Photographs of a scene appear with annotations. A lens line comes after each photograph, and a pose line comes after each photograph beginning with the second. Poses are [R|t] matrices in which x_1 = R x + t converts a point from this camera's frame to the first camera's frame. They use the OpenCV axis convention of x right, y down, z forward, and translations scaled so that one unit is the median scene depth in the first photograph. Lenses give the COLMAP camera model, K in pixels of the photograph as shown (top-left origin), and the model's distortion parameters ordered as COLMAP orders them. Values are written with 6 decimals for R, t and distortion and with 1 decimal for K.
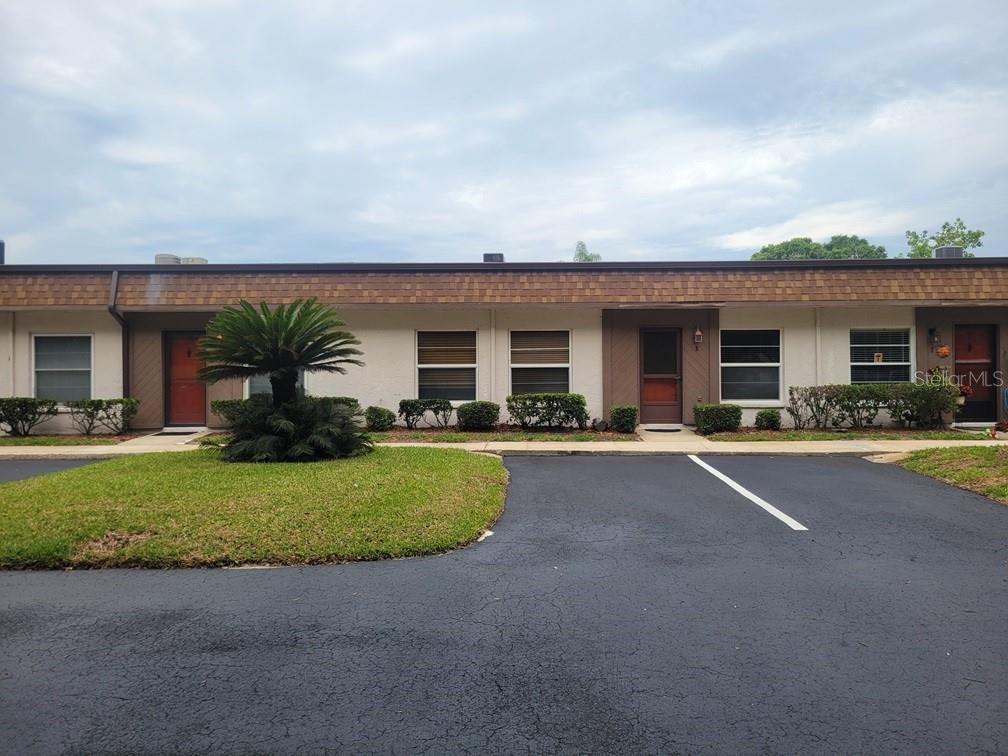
lens RADIAL K [[762.0, 0, 503.6], [0, 762.0, 361.3], [0, 0, 1]] dist [0.007718, 0.002620]
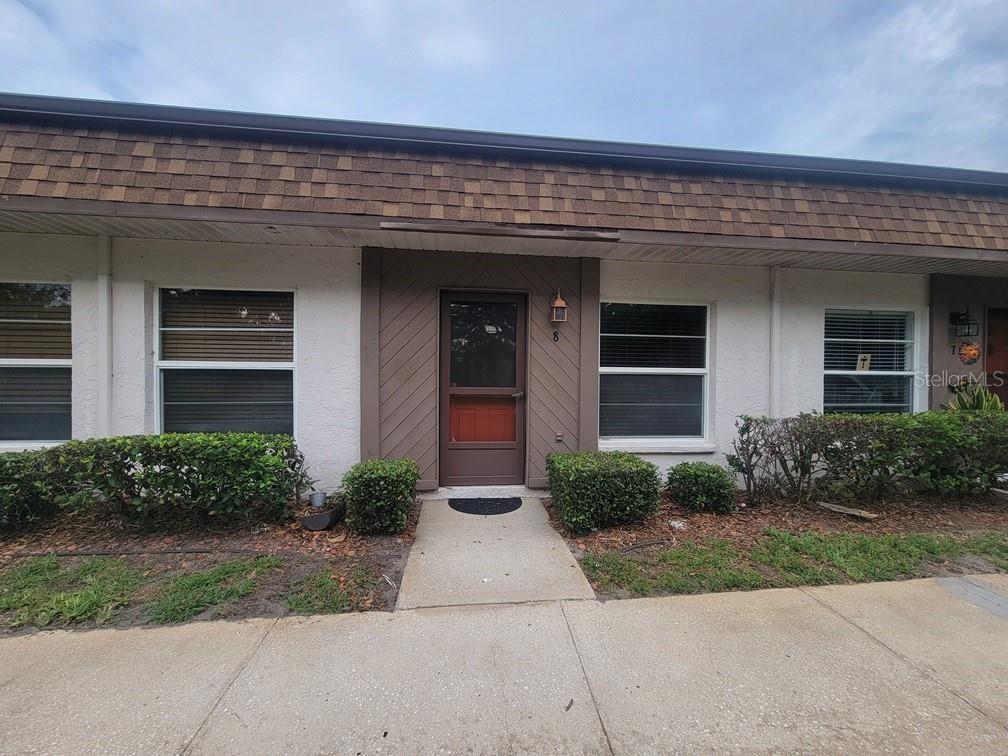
lens RADIAL K [[411.0, 0, 500.0], [0, 411.0, 385.4], [0, 0, 1]] dist [0.000462, -0.000200]
pose [[0.991059, 0.011607, 0.132916, 0.182791], [-0.014661, 0.999650, 0.022018, 0.009996], [-0.132614, -0.023770, 0.990883, 0.740656]]
